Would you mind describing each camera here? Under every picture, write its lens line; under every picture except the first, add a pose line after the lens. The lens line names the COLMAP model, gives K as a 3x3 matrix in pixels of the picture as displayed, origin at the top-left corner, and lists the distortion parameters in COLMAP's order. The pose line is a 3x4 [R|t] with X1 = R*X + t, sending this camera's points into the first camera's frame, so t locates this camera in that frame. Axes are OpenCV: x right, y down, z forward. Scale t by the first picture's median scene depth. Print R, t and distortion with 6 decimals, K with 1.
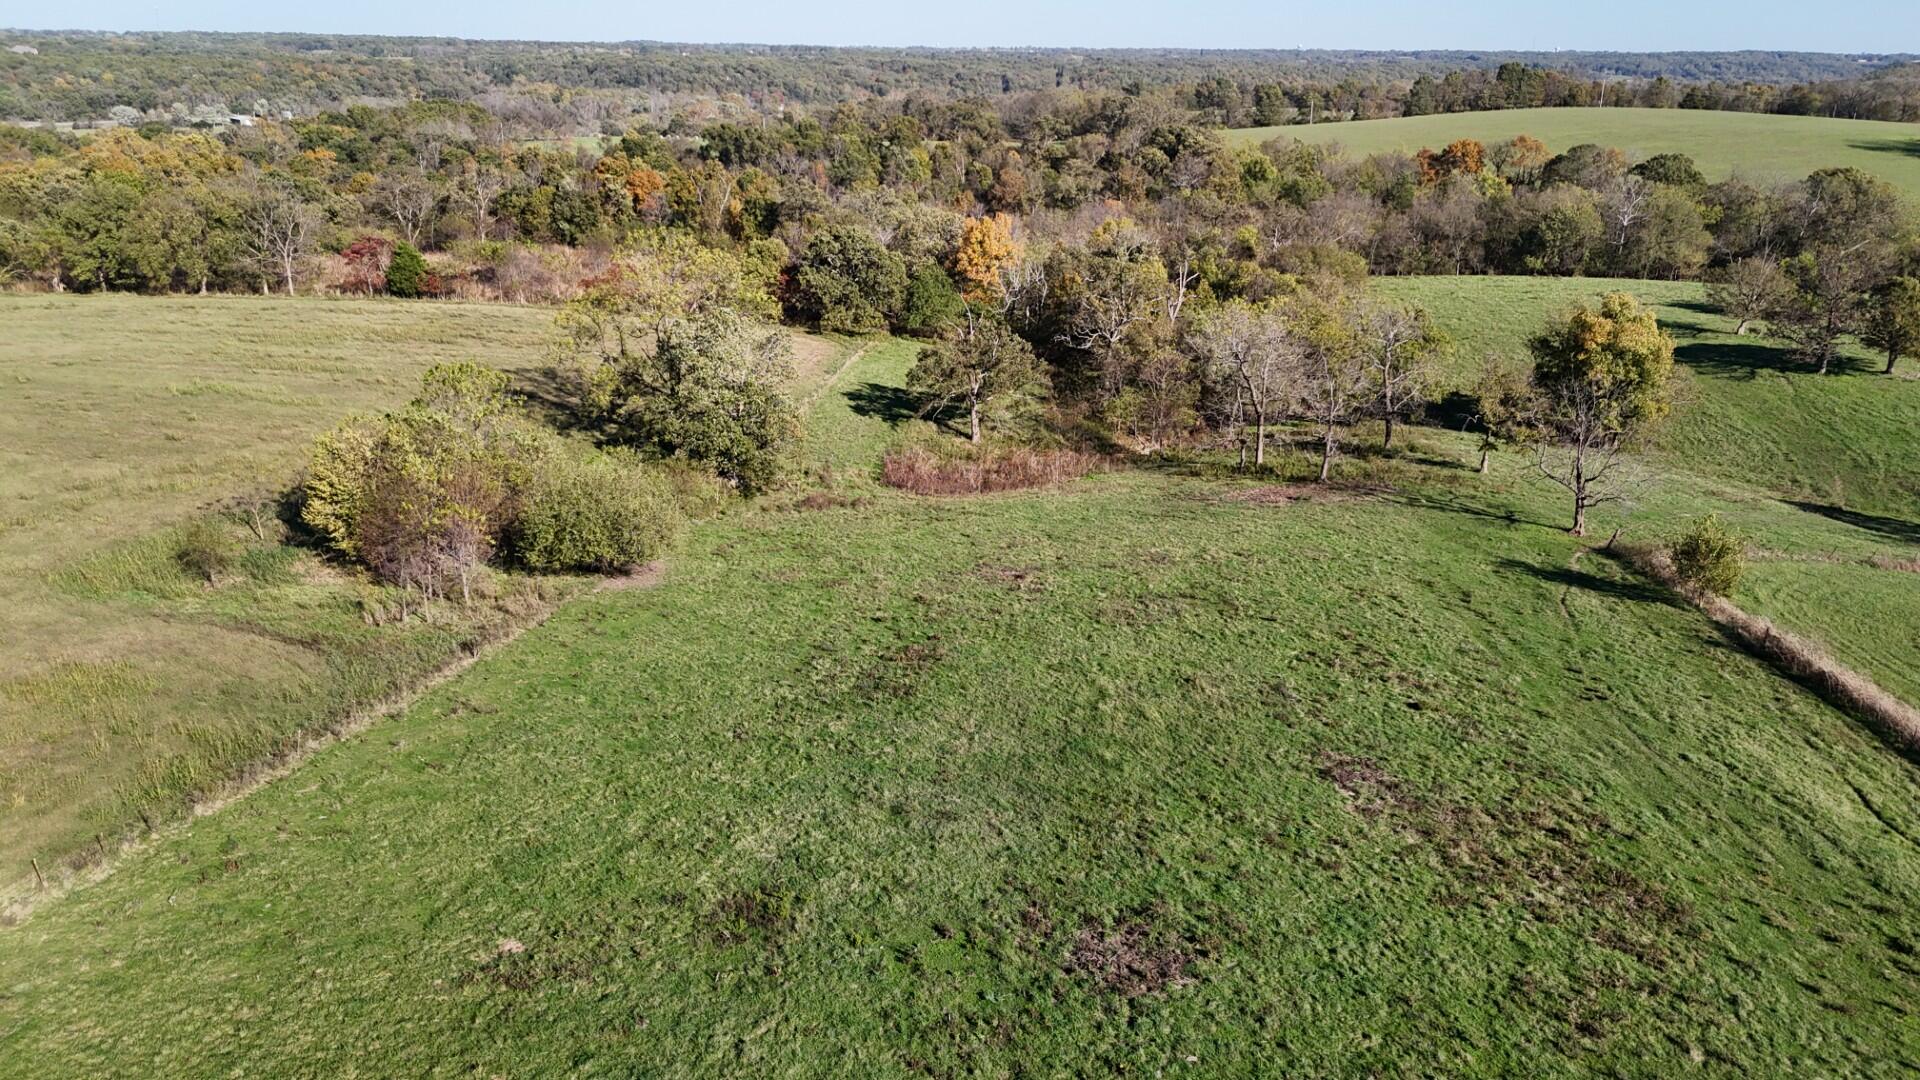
lens RADIAL K [[1350.9, 0, 959.3], [0, 1350.9, 545.1], [0, 0, 1]] dist [0.108493, -0.114931]
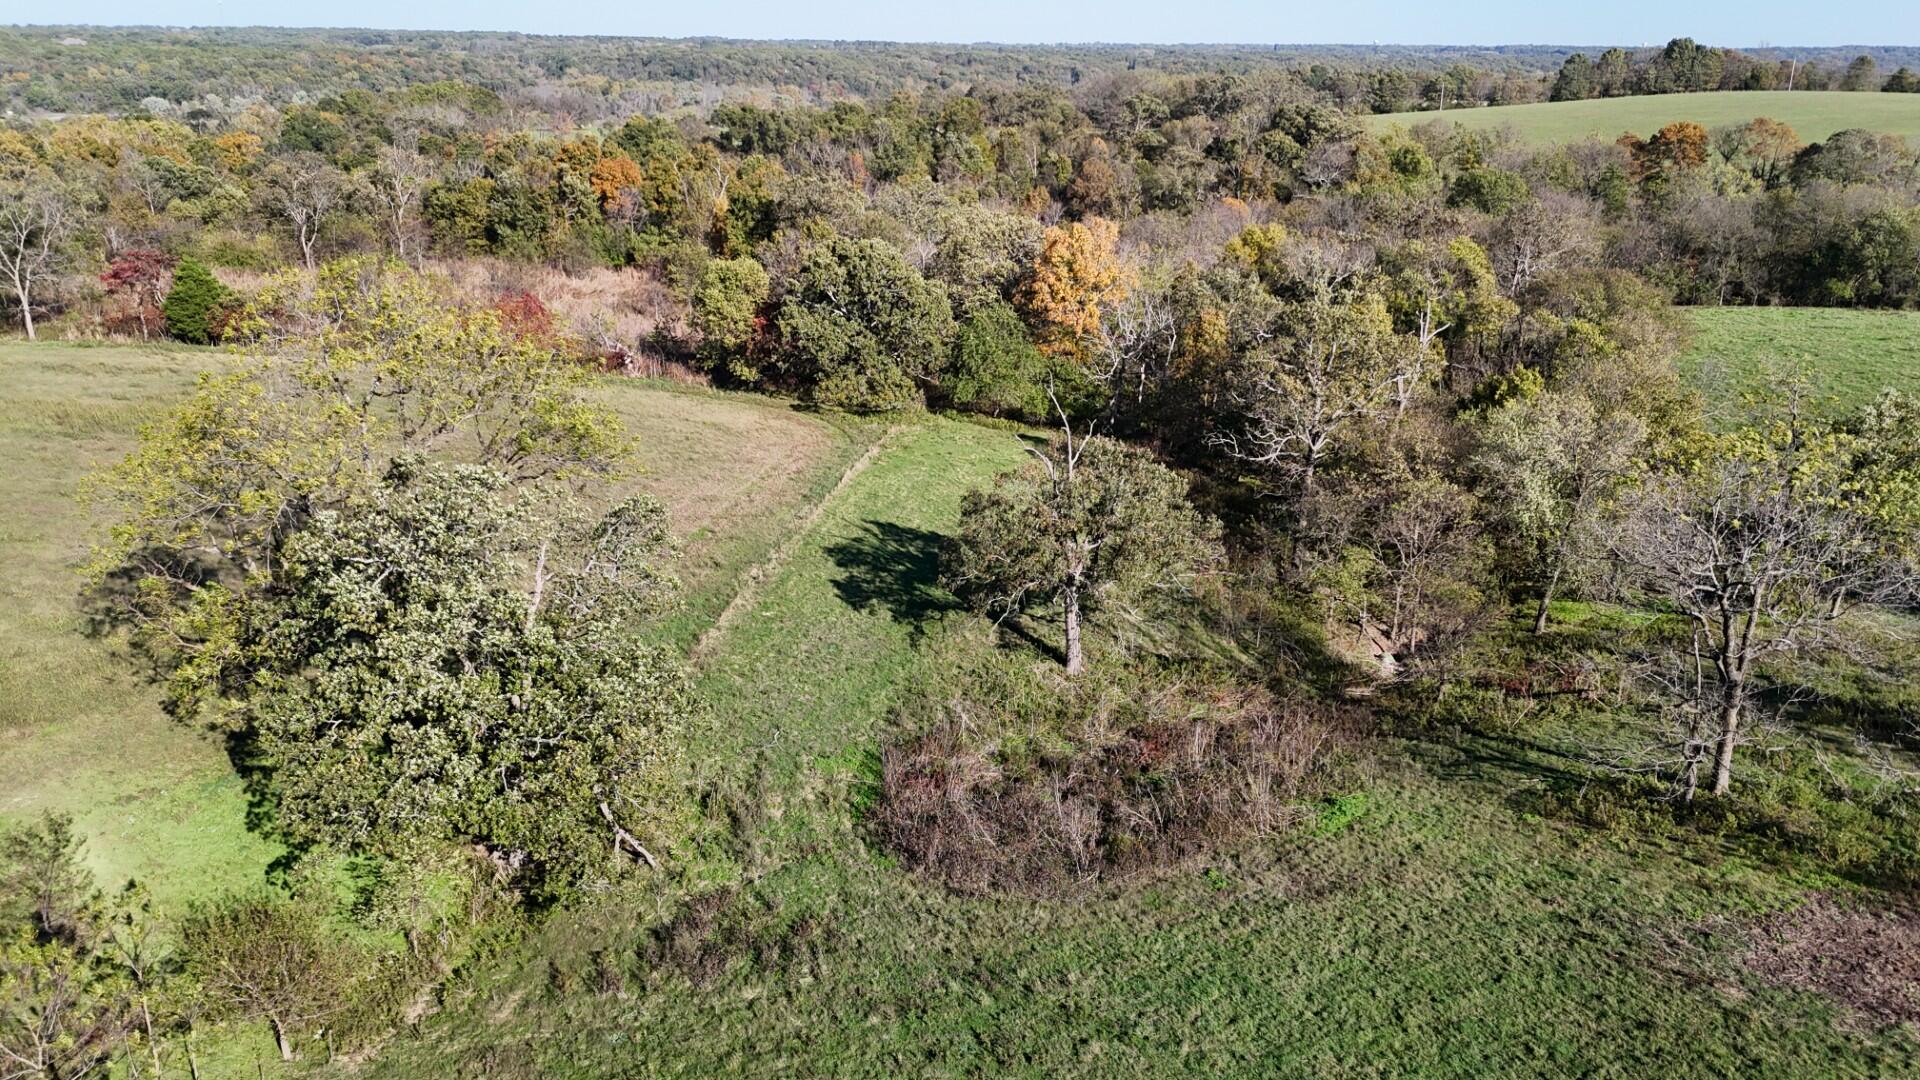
lens RADIAL K [[1350.9, 0, 959.3], [0, 1350.9, 545.1], [0, 0, 1]] dist [0.108493, -0.114931]
pose [[0.998952, 0.014739, -0.043335, -0.004299], [-0.014682, 0.999891, 0.001638, -0.055921], [0.043354, -0.001000, 0.999059, 0.220060]]
